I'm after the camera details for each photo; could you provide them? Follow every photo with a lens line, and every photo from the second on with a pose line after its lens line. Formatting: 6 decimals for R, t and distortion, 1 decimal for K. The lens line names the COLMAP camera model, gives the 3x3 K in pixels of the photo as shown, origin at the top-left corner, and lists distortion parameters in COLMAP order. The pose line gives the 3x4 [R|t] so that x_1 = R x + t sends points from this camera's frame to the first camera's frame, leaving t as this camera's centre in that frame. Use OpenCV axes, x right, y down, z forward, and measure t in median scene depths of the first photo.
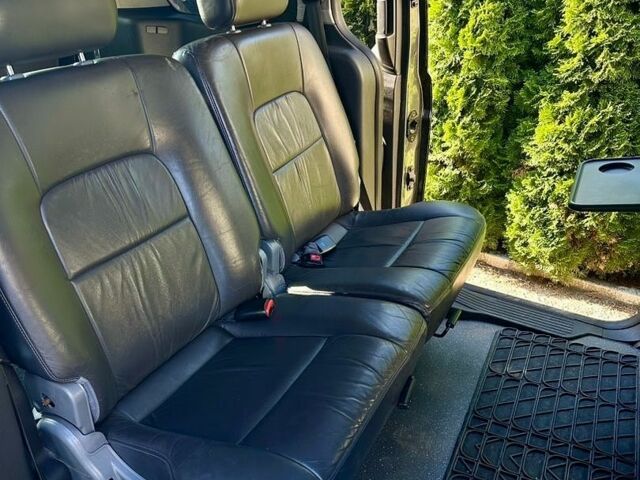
lens RADIAL K [[609.1, 0, 320.0], [0, 609.1, 240.0], [0, 0, 1]] dist [0.160289, -0.289412]
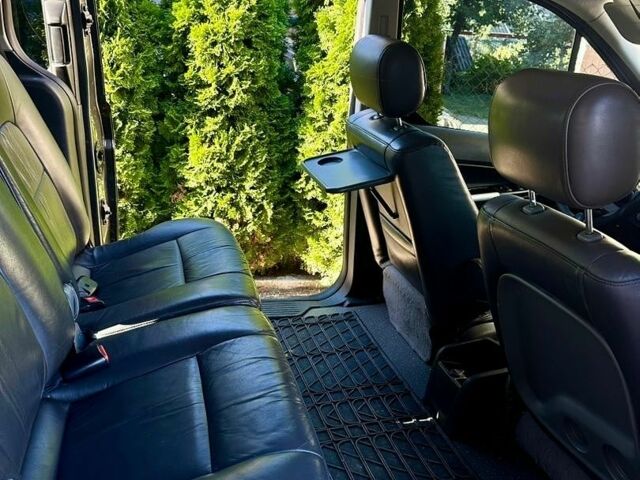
lens RADIAL K [[609.1, 0, 320.0], [0, 609.1, 240.0], [0, 0, 1]] dist [0.160289, -0.289412]
pose [[0.733136, -0.196709, 0.651013, -0.225039], [0.246841, 0.968943, 0.014795, 0.009228], [-0.633704, 0.149850, 0.758923, 0.060361]]
